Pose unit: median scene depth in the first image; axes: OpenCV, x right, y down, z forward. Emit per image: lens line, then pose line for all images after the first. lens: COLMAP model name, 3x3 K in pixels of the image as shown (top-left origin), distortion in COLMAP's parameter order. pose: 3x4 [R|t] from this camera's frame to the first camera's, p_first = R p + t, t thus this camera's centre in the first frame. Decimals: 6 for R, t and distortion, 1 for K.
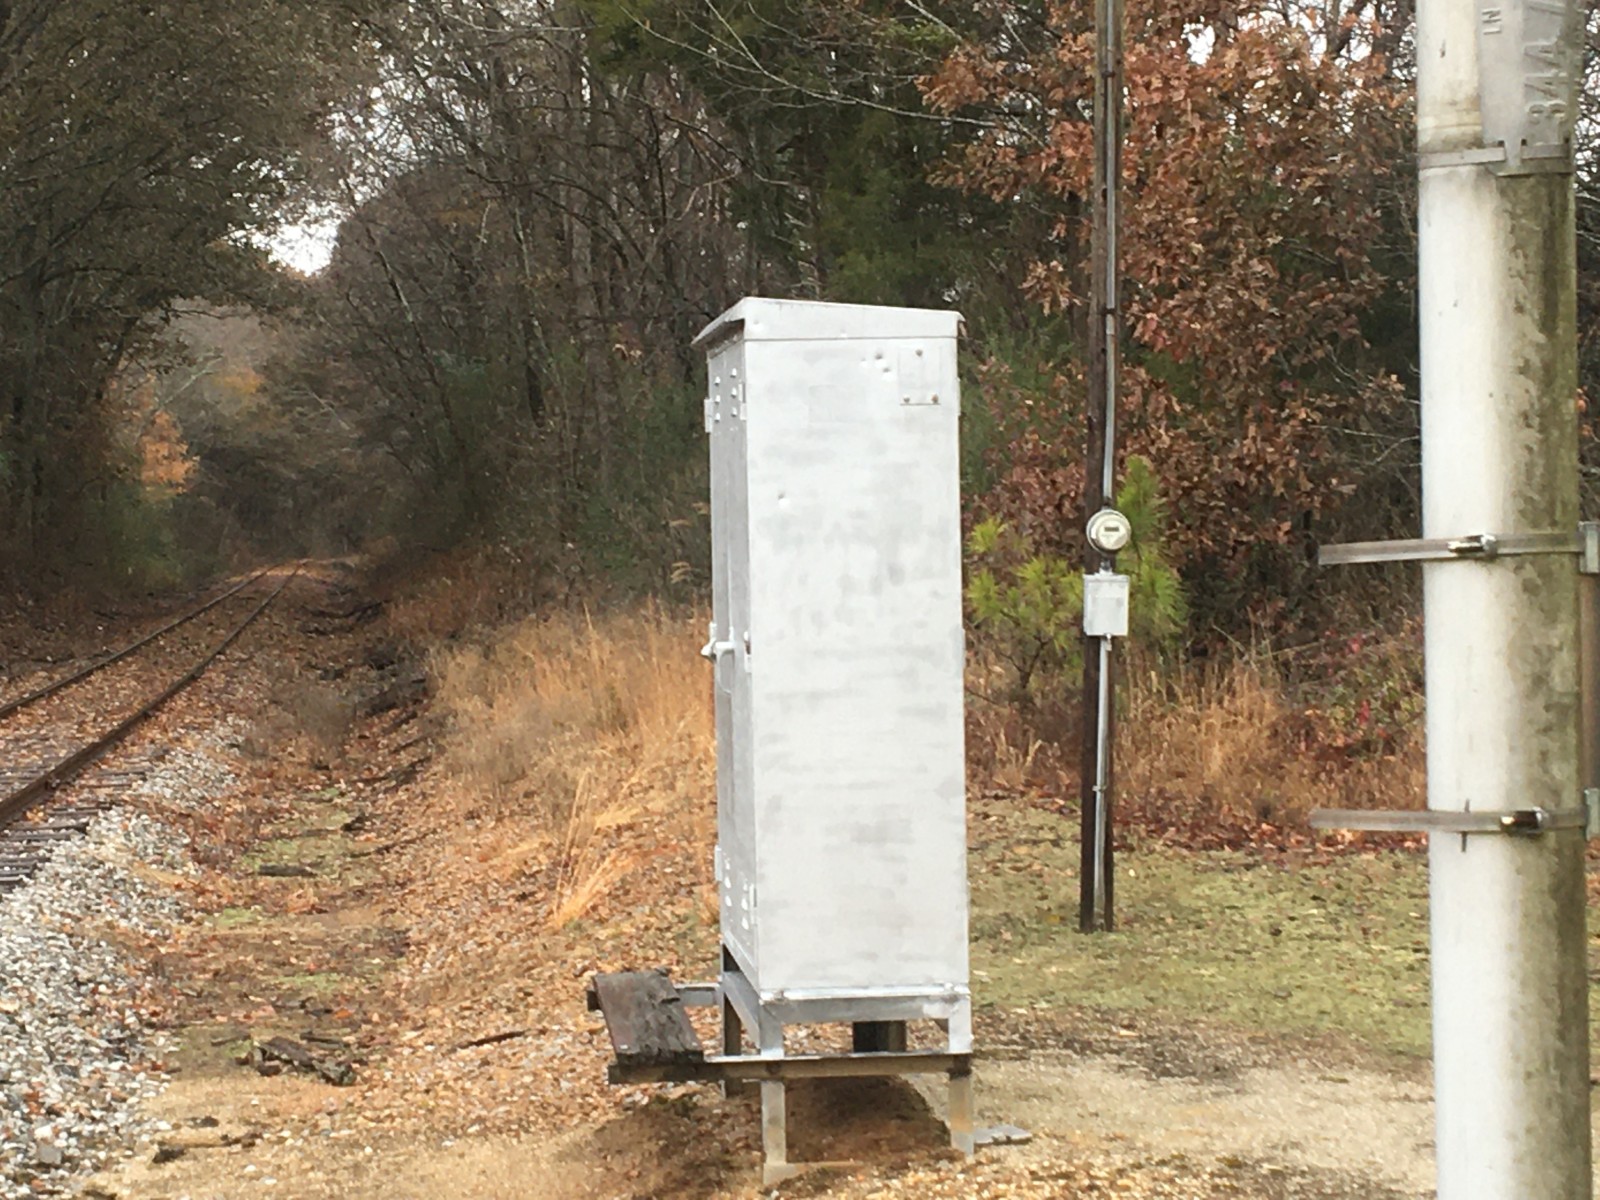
lens RADIAL K [[3993.8, 0, 800.0], [0, 3993.8, 600.0], [0, 0, 1]] dist [0.031801, 0.195308]
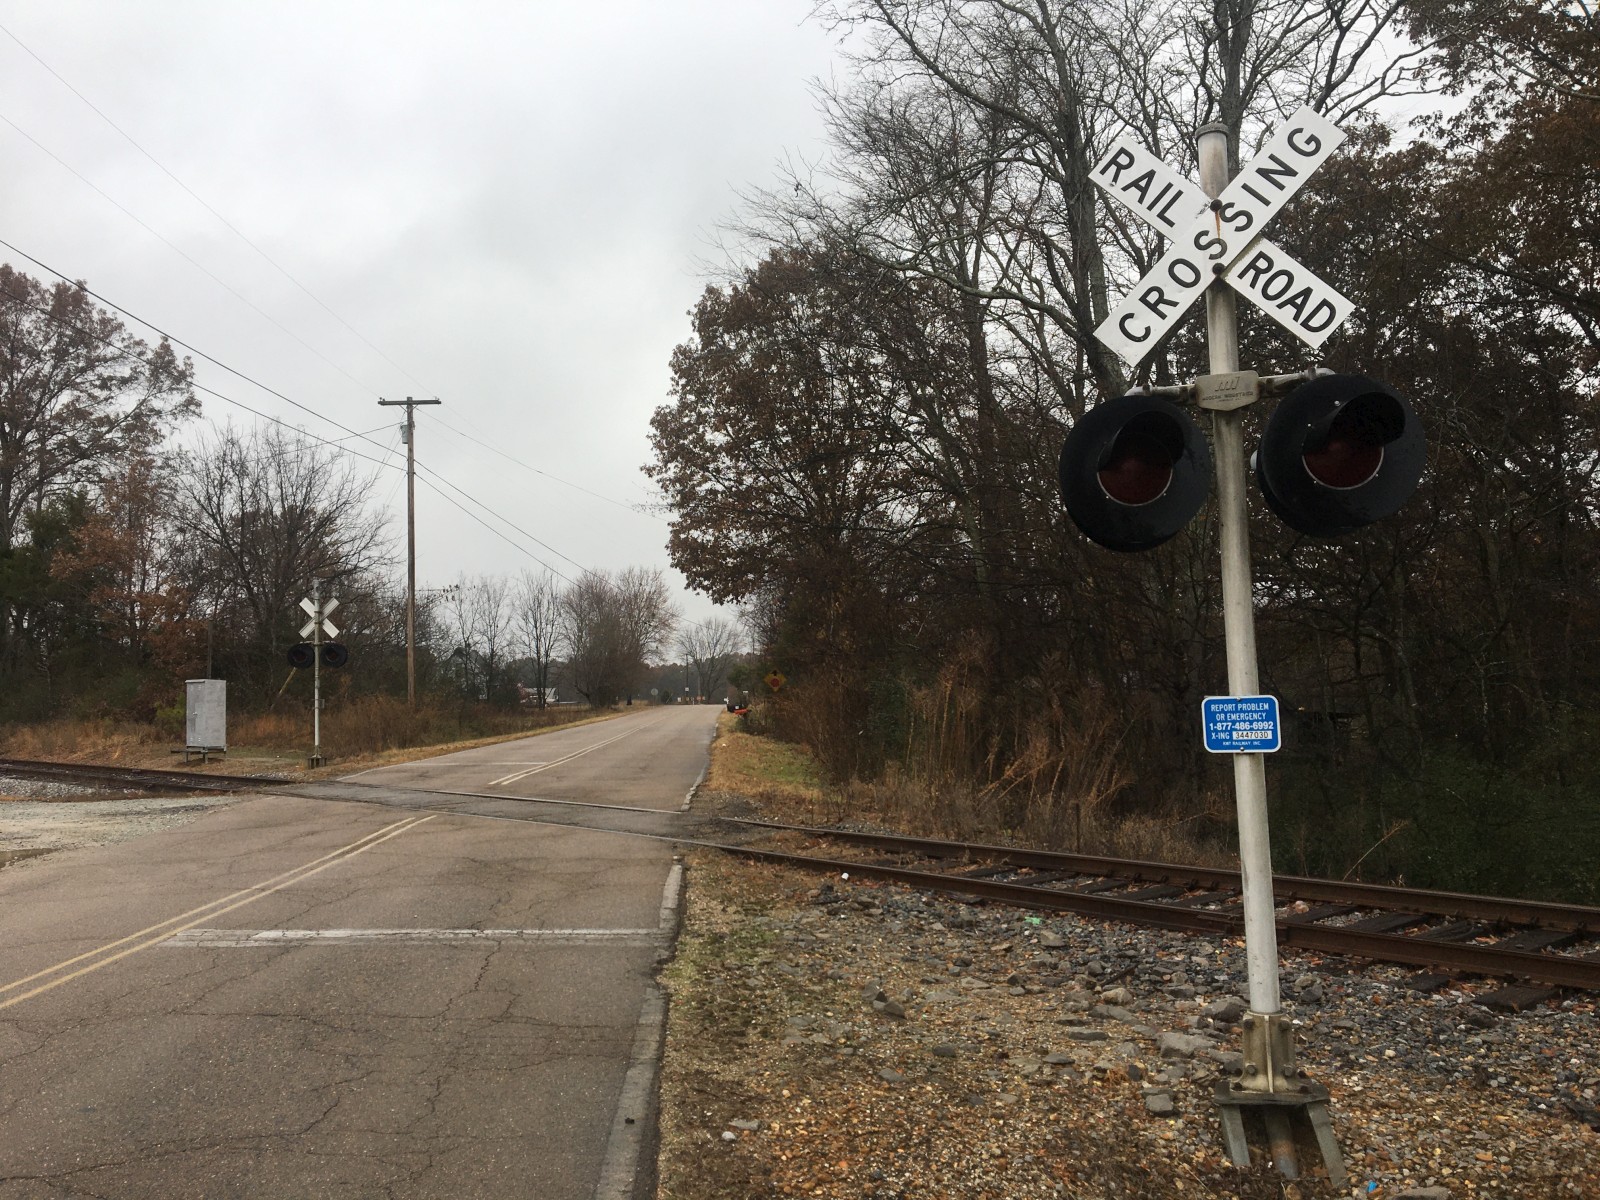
lens RADIAL K [[1367.1, 0, 793.6], [0, 1367.1, 598.4], [0, 0, 1]] dist [0.114357, -0.167477]
pose [[0.806319, 0.036697, 0.590341, -0.931847], [0.019309, 0.995908, -0.088281, 0.065738], [-0.591165, 0.082582, 0.802312, -2.874833]]
